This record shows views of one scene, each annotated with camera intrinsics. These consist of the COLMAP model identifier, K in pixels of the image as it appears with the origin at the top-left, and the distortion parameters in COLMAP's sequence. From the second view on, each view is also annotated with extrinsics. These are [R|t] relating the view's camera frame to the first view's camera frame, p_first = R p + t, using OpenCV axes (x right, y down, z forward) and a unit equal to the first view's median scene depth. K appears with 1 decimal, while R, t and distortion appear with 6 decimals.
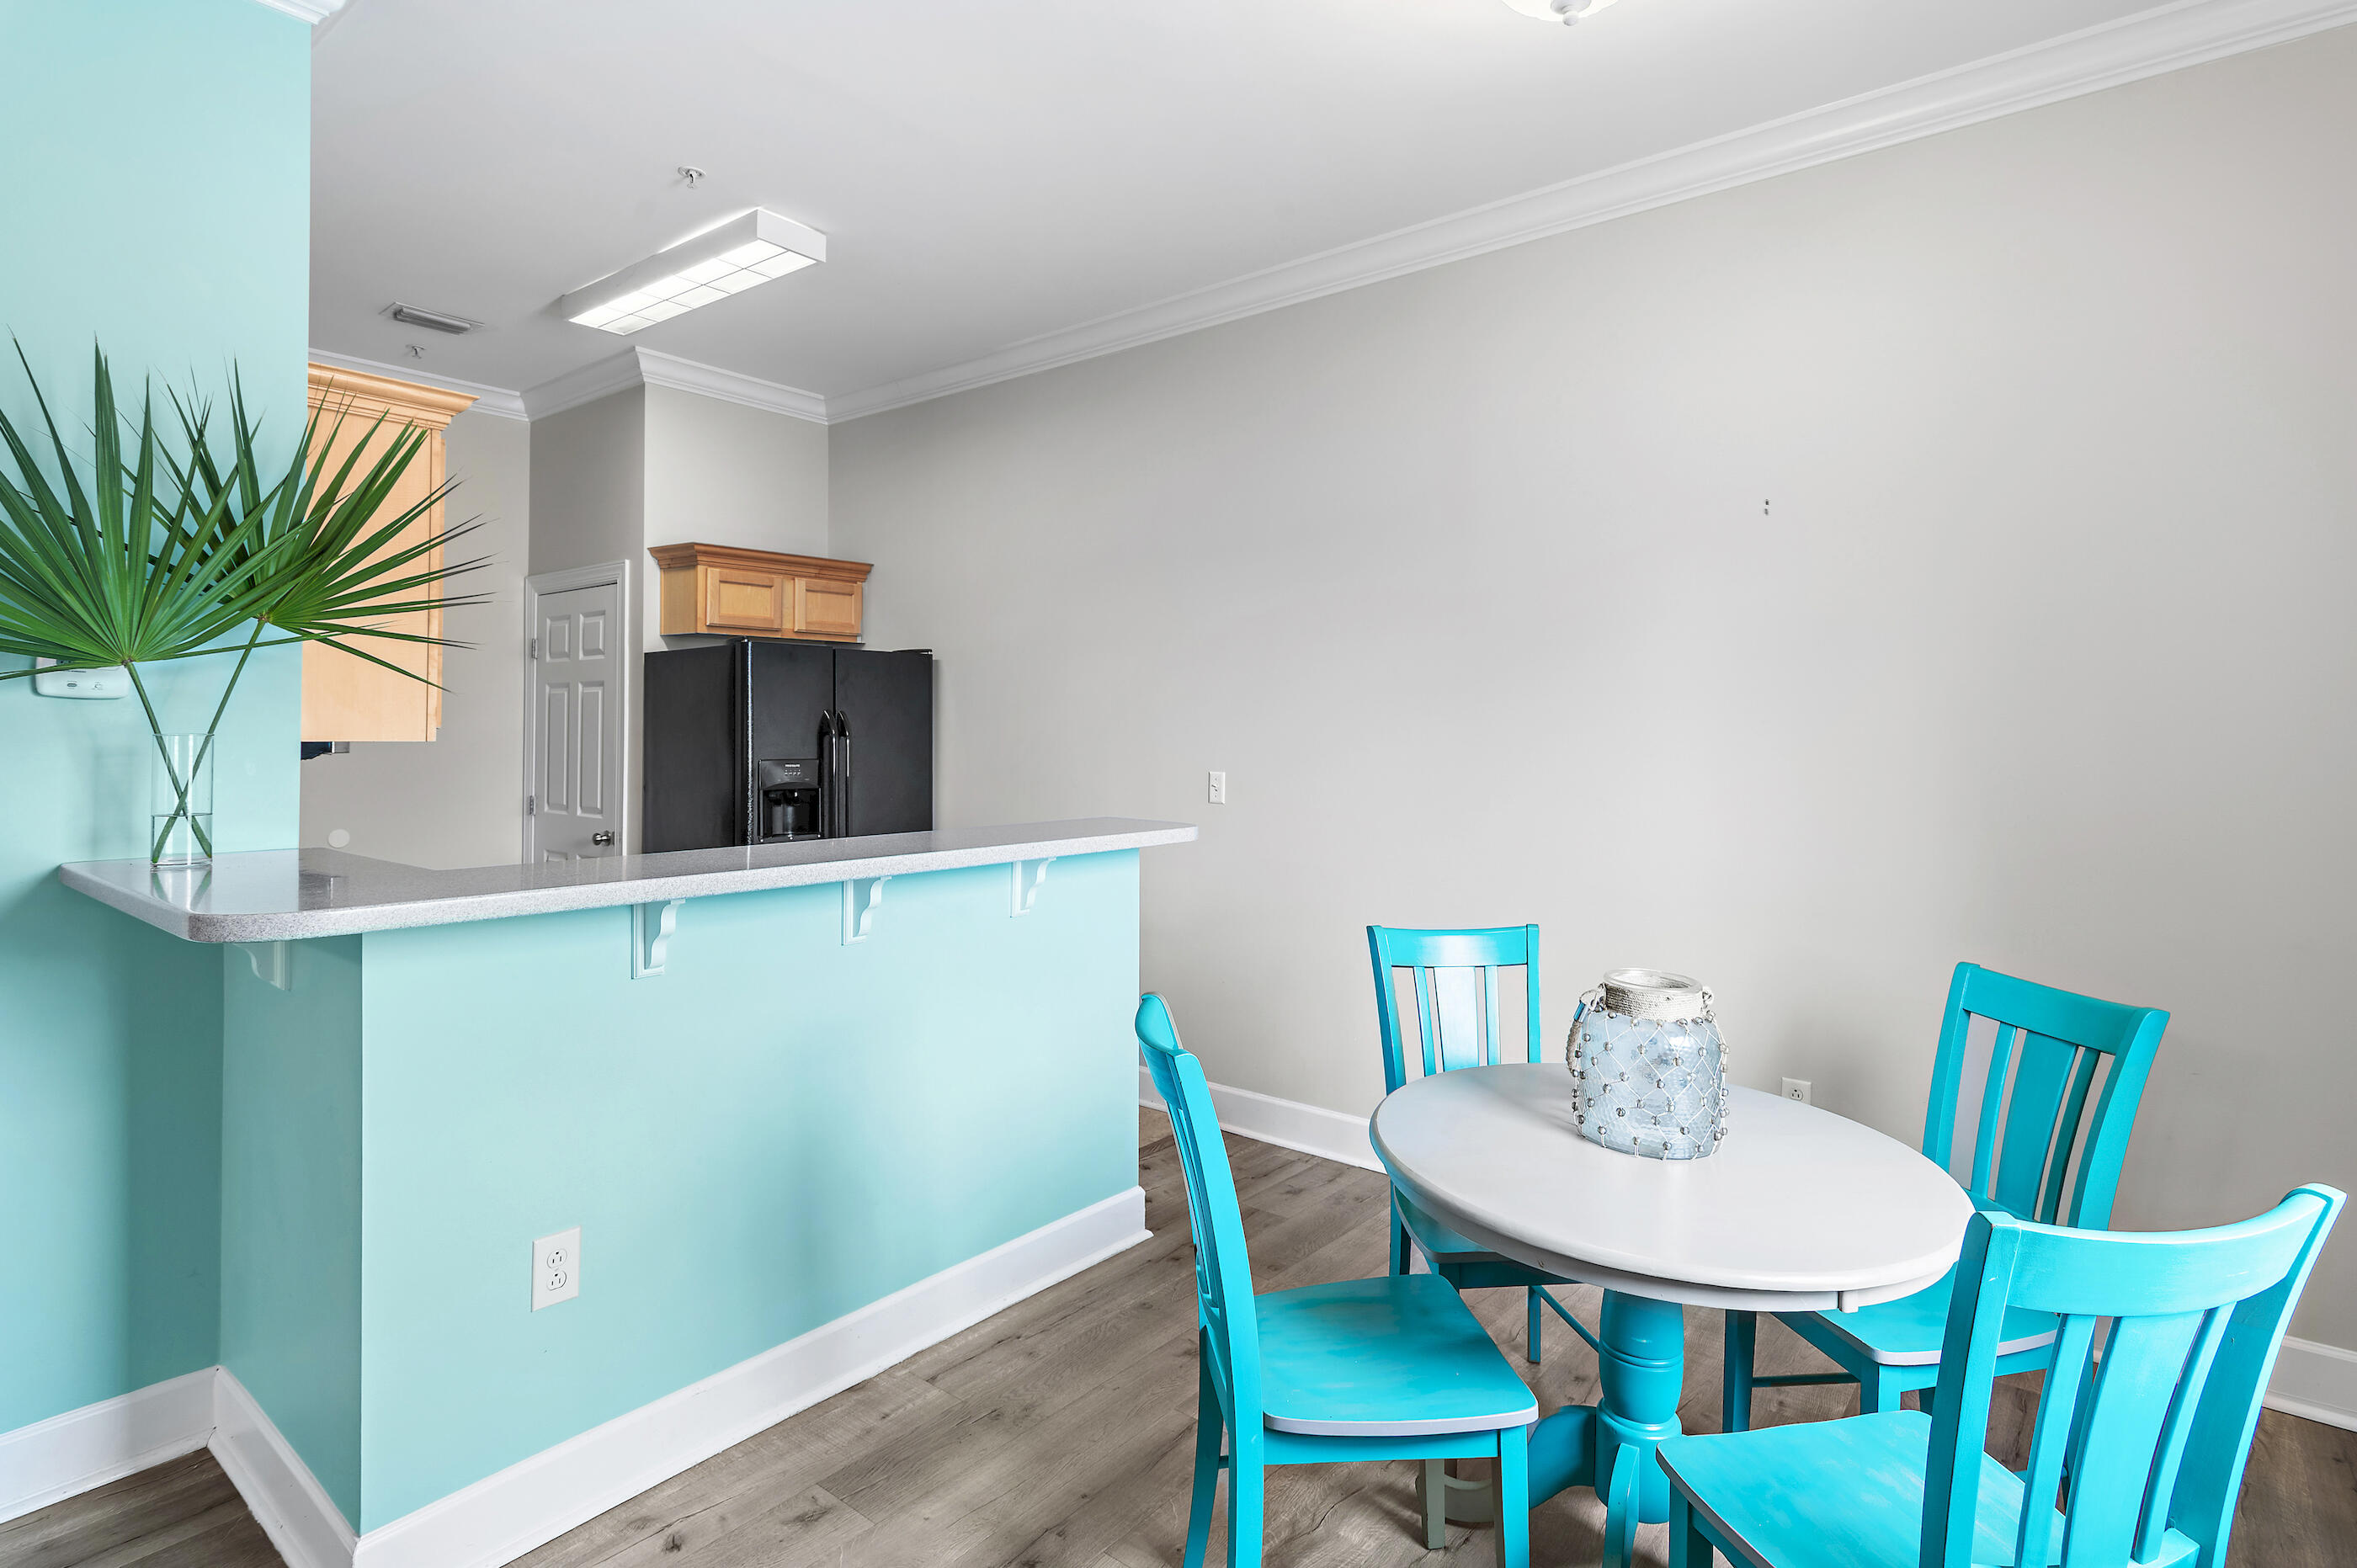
lens RADIAL K [[1180.2, 0, 1216.1], [0, 1180.2, 724.5], [0, 0, 1]] dist [-0.000910, -0.000493]
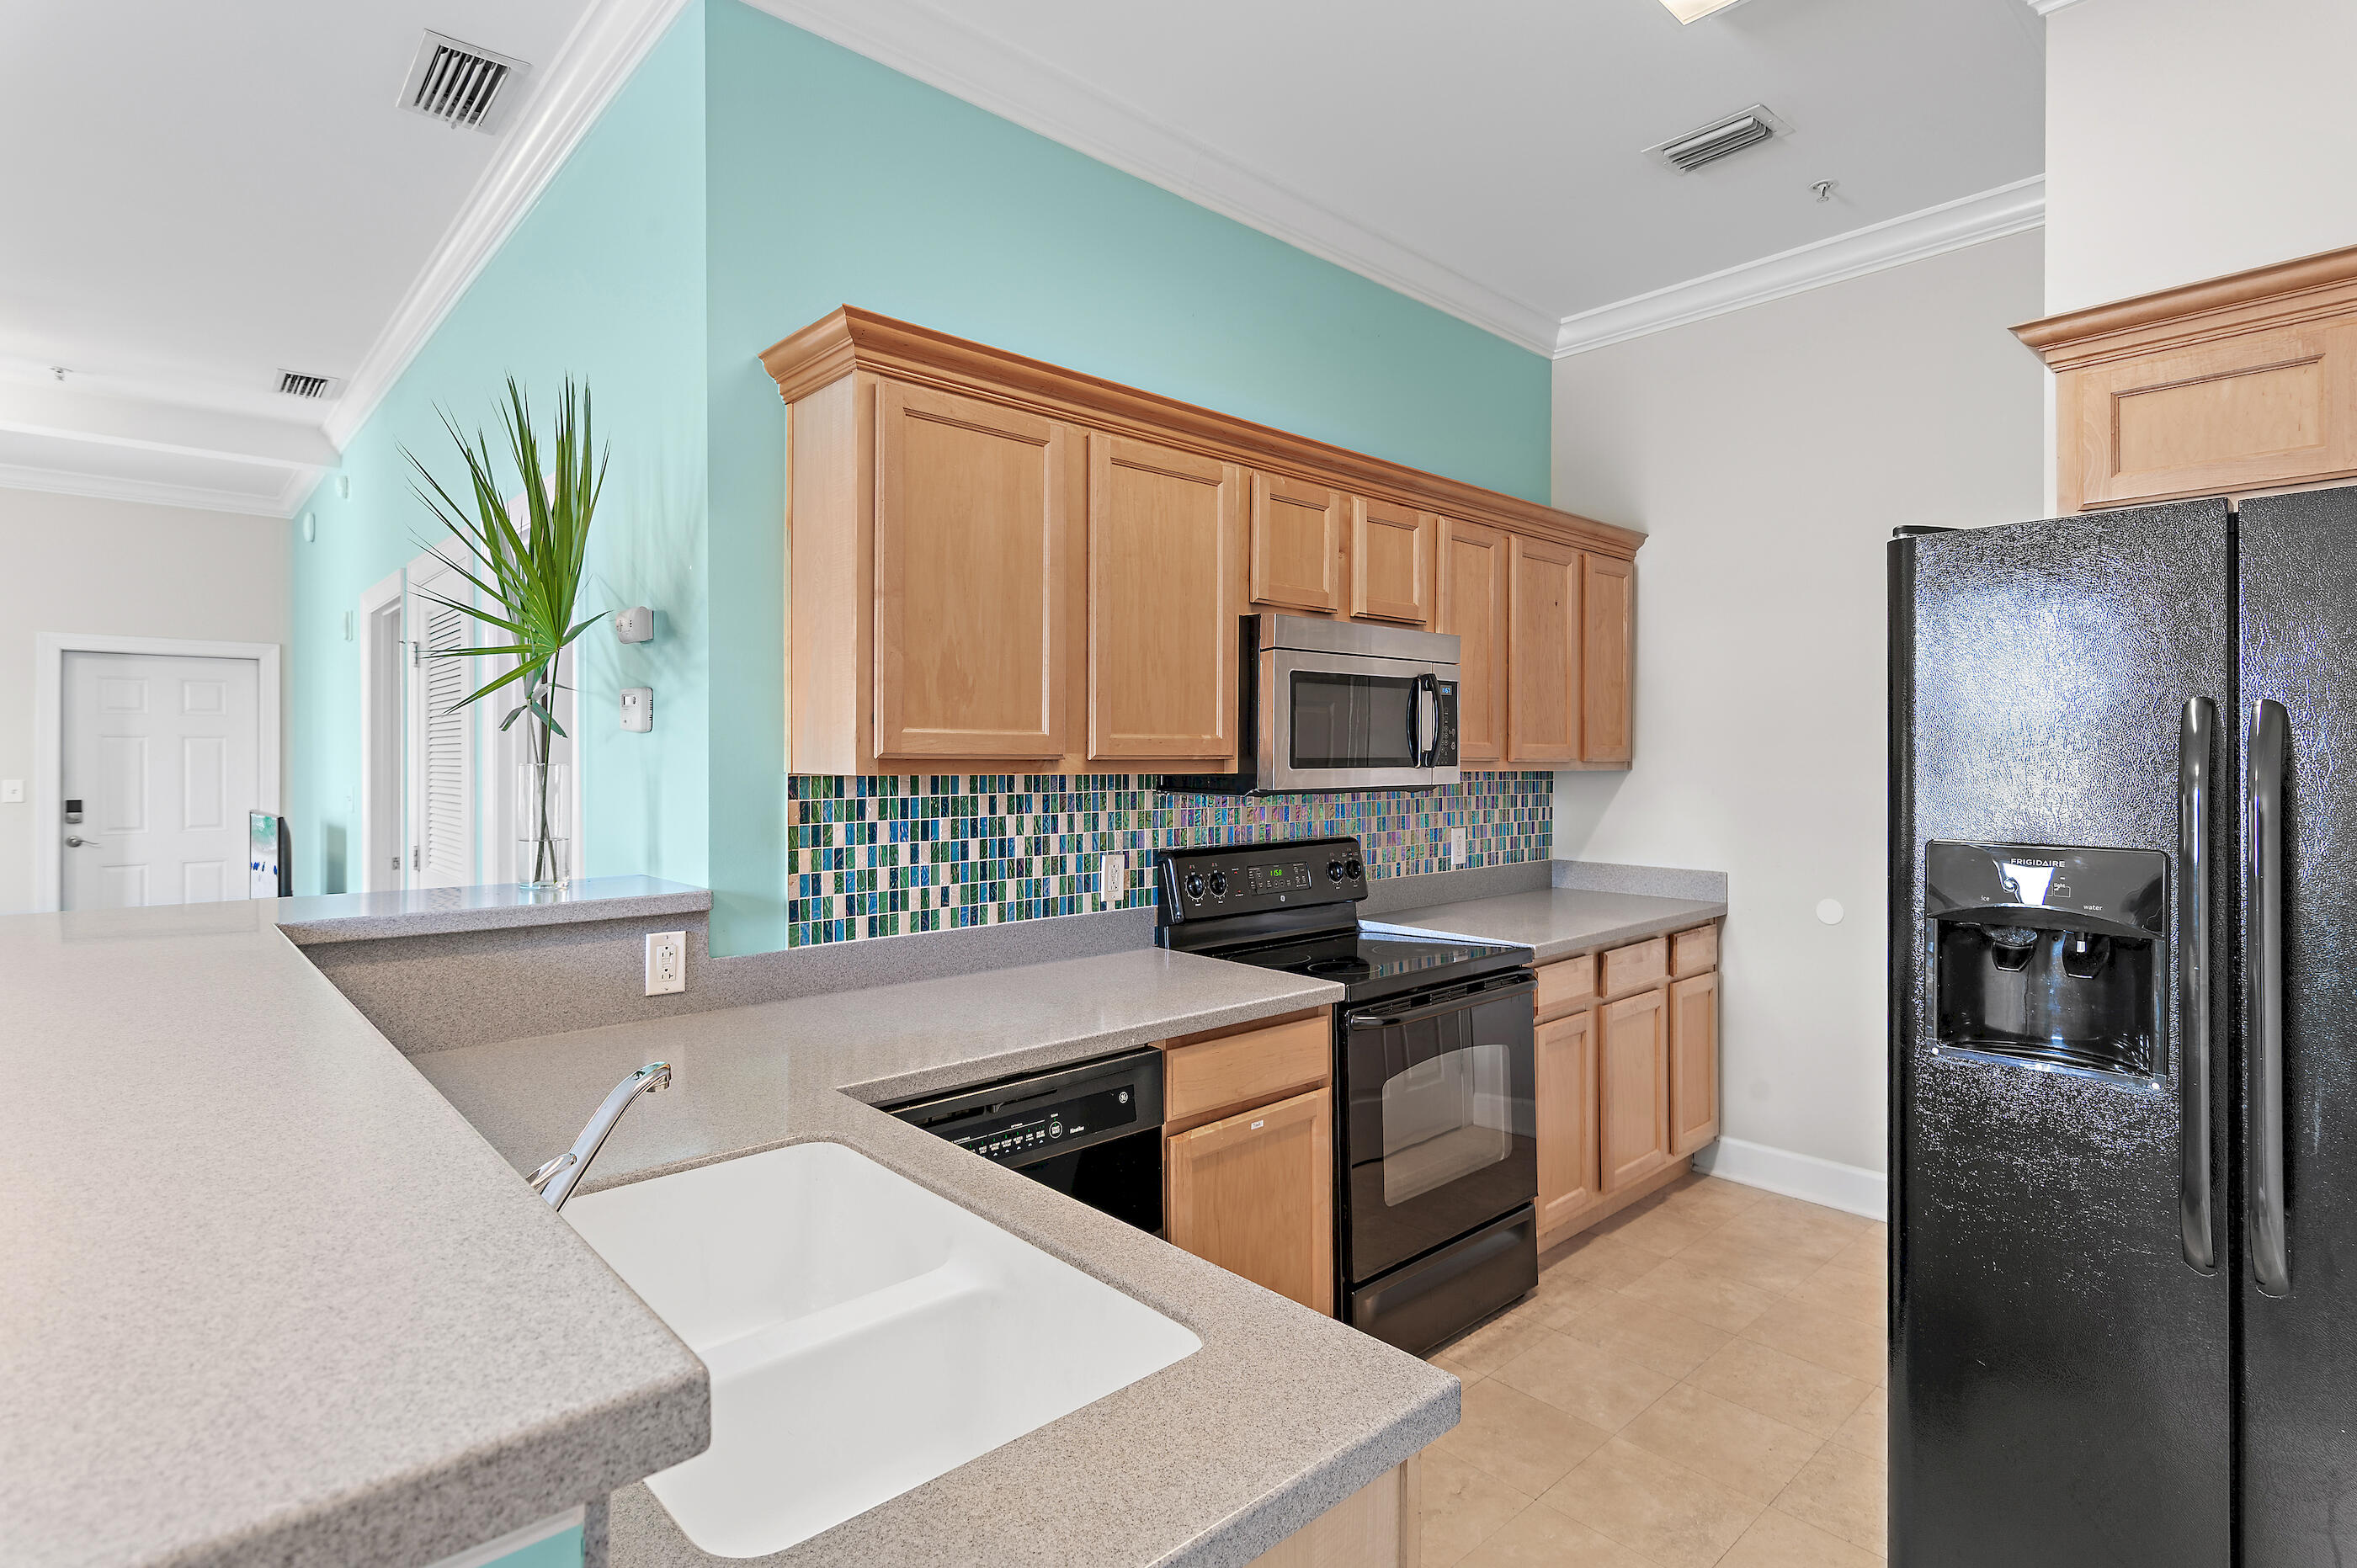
lens RADIAL K [[1163.8, 0, 1187.6], [0, 1163.8, 759.7], [0, 0, 1]] dist [0.001581, 0.000417]
pose [[-0.156788, -0.001181, -0.987632, 0.055035], [0.003199, 0.999993, -0.001703, 0.008482], [0.987627, -0.003427, -0.156783, 1.638682]]
